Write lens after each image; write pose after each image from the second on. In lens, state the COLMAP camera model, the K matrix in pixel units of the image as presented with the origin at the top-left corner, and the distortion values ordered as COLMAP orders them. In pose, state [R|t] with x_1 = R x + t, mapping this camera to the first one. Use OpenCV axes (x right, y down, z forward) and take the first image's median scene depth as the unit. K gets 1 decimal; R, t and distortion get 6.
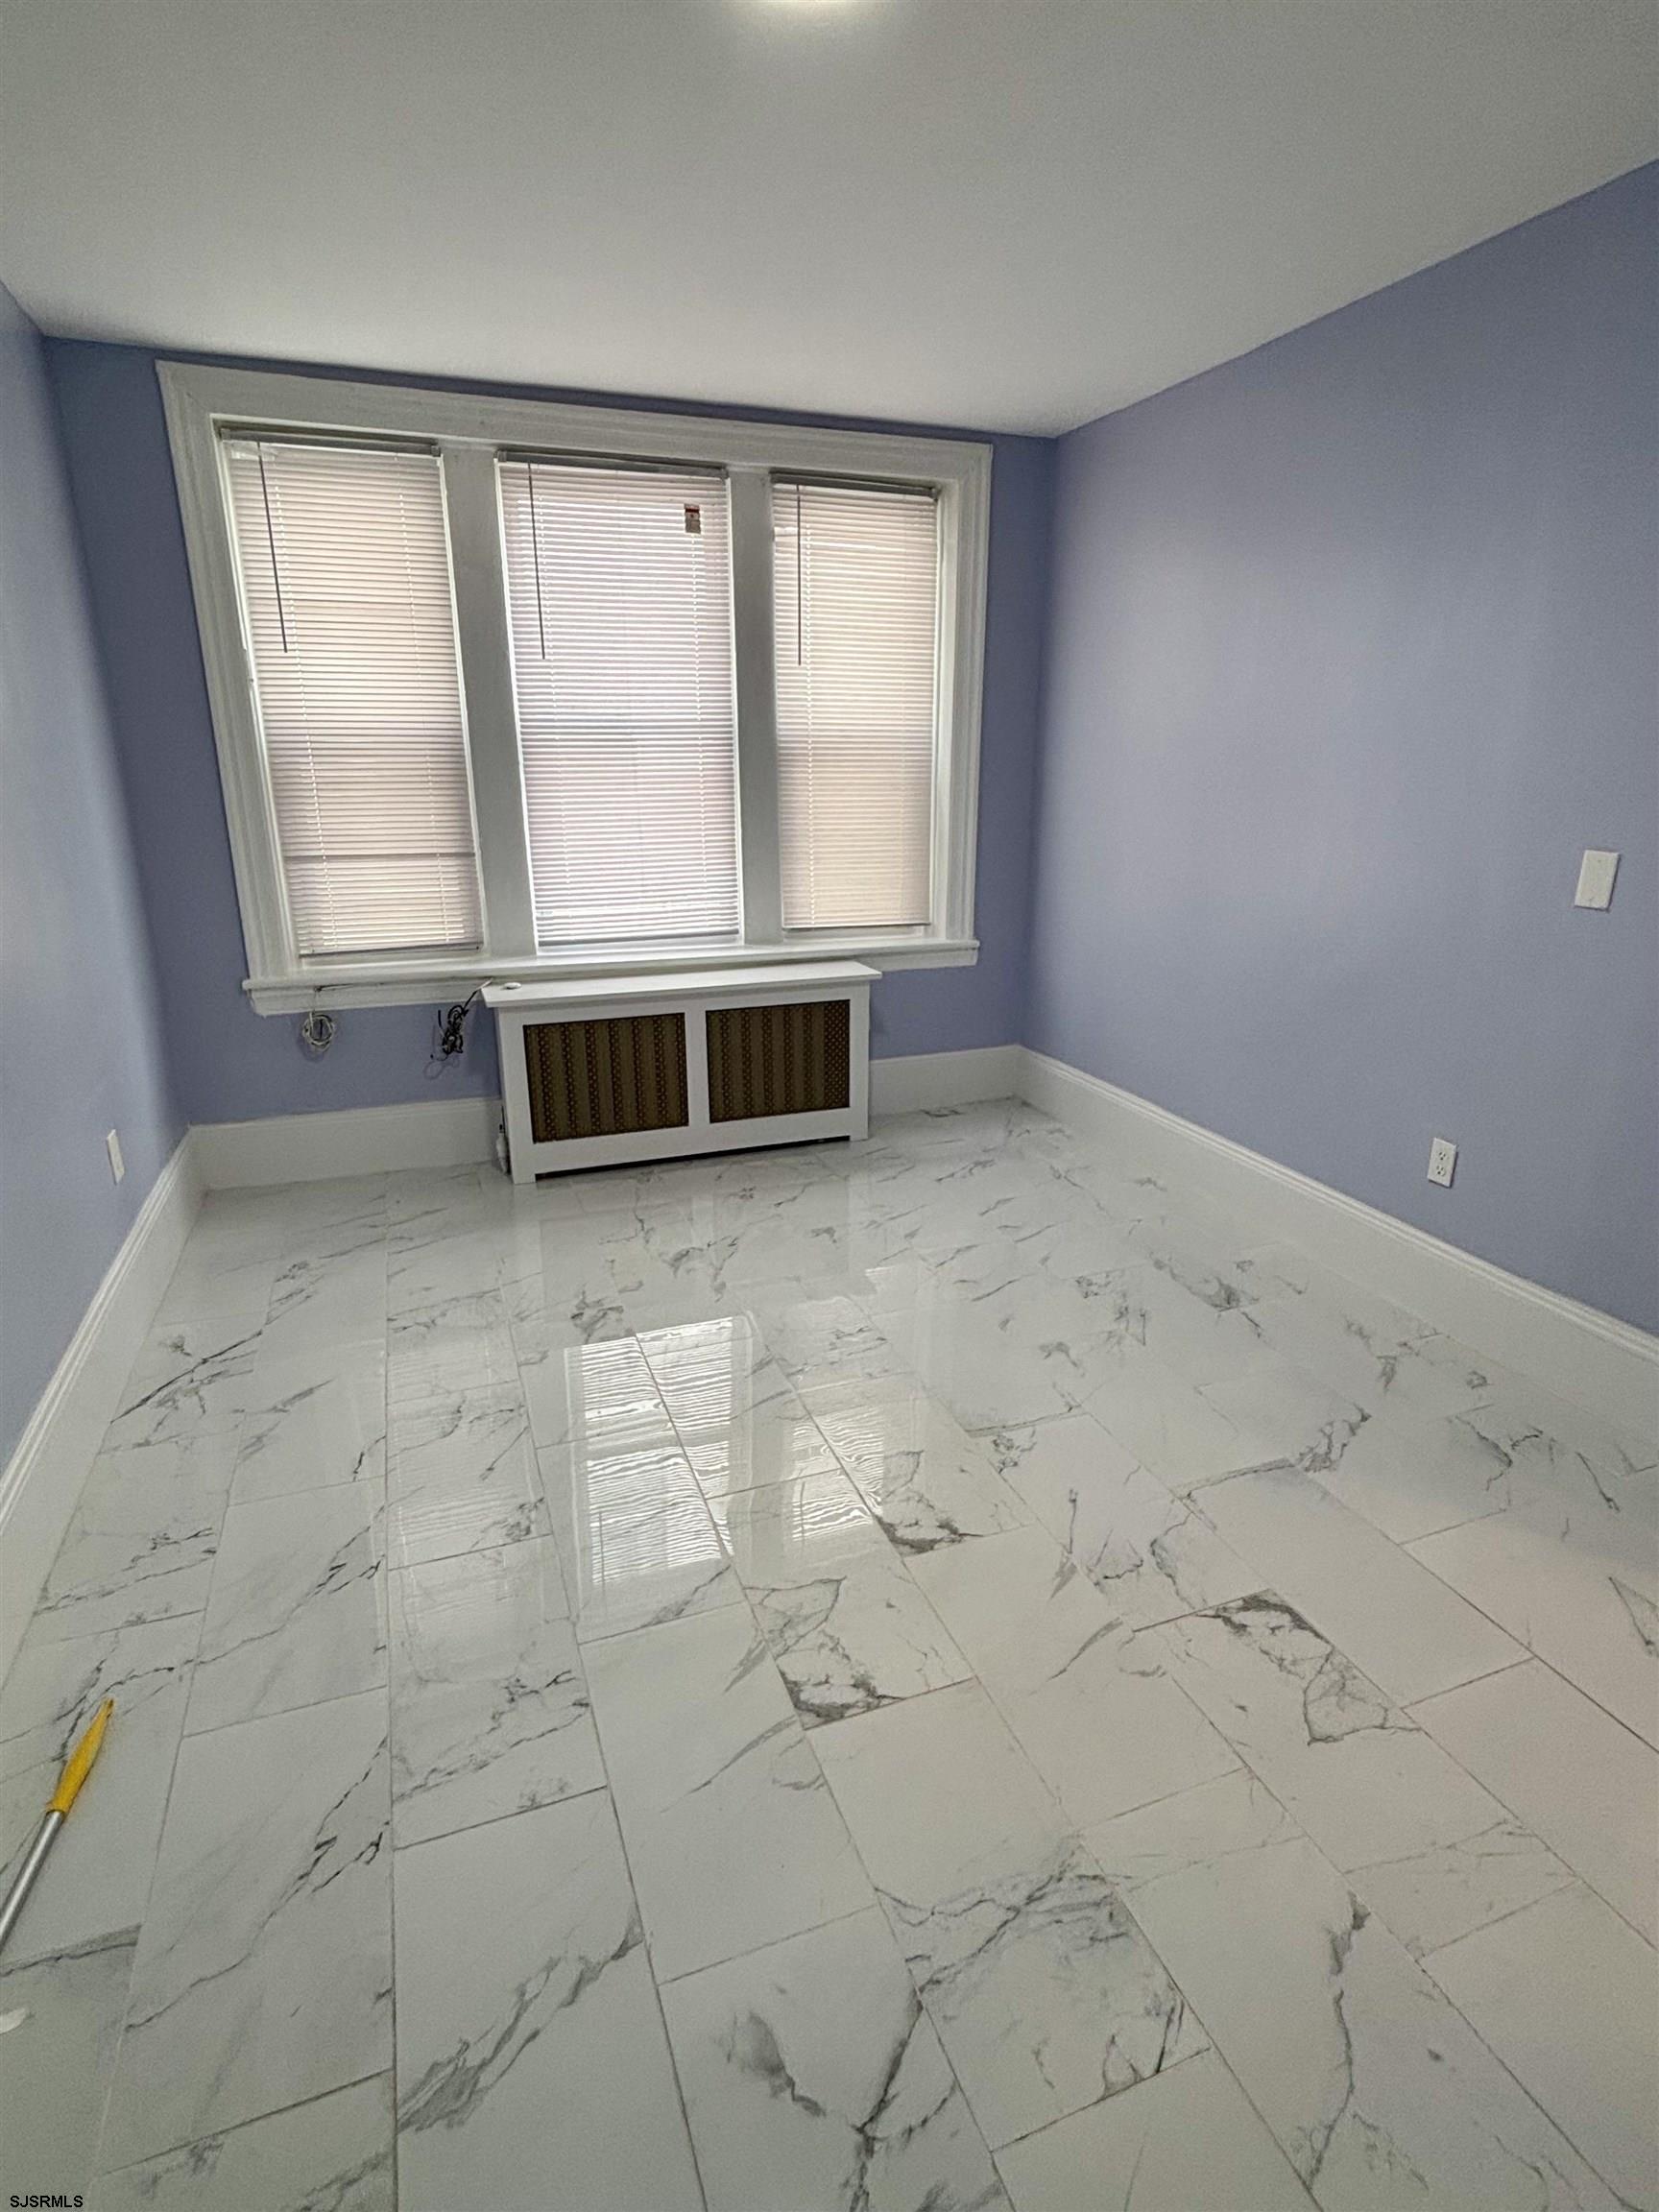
lens RADIAL K [[1146.6, 0, 829.5], [0, 1146.6, 1106.0], [0, 0, 1]] dist [0.025877, -0.018712]
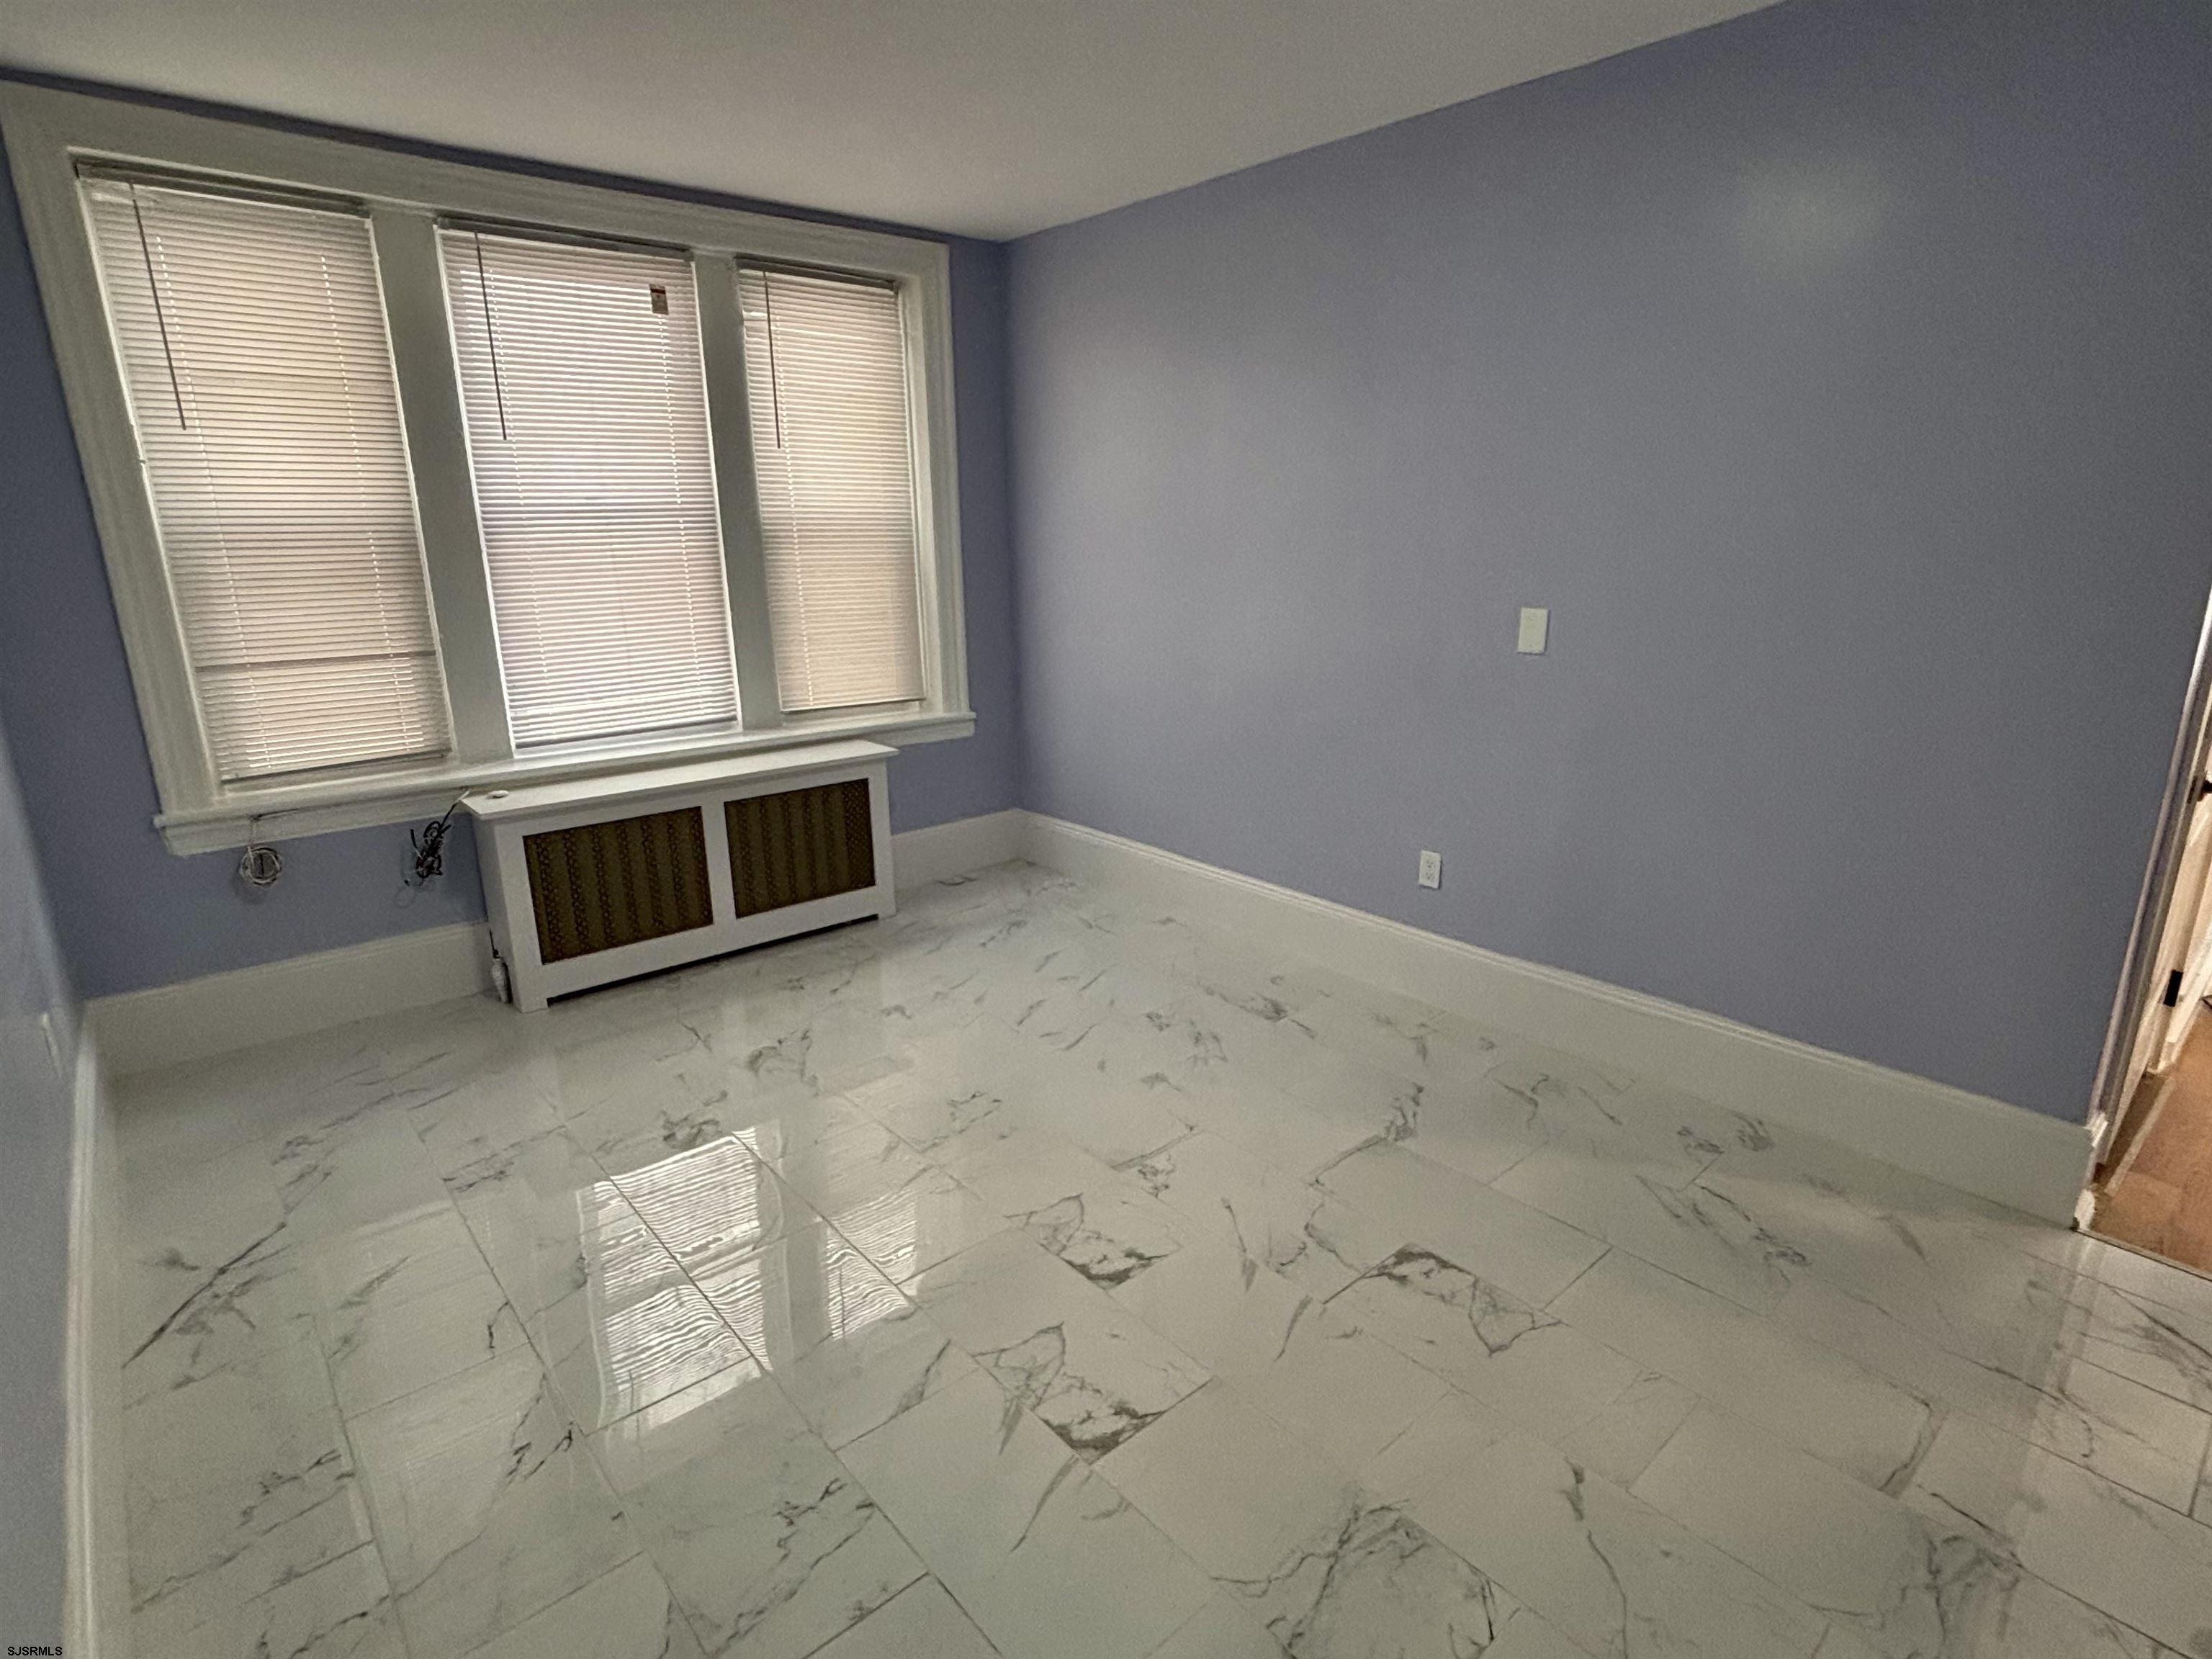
lens RADIAL K [[1146.6, 0, 1106.0], [0, 1146.6, 829.5], [0, 0, 1]] dist [0.015567, 0.001246]
pose [[0.938100, -0.100321, 0.331518, -0.133763], [0.113110, 0.993392, -0.019458, -0.005377], [-0.327375, 0.055751, 0.943248, -0.012675]]
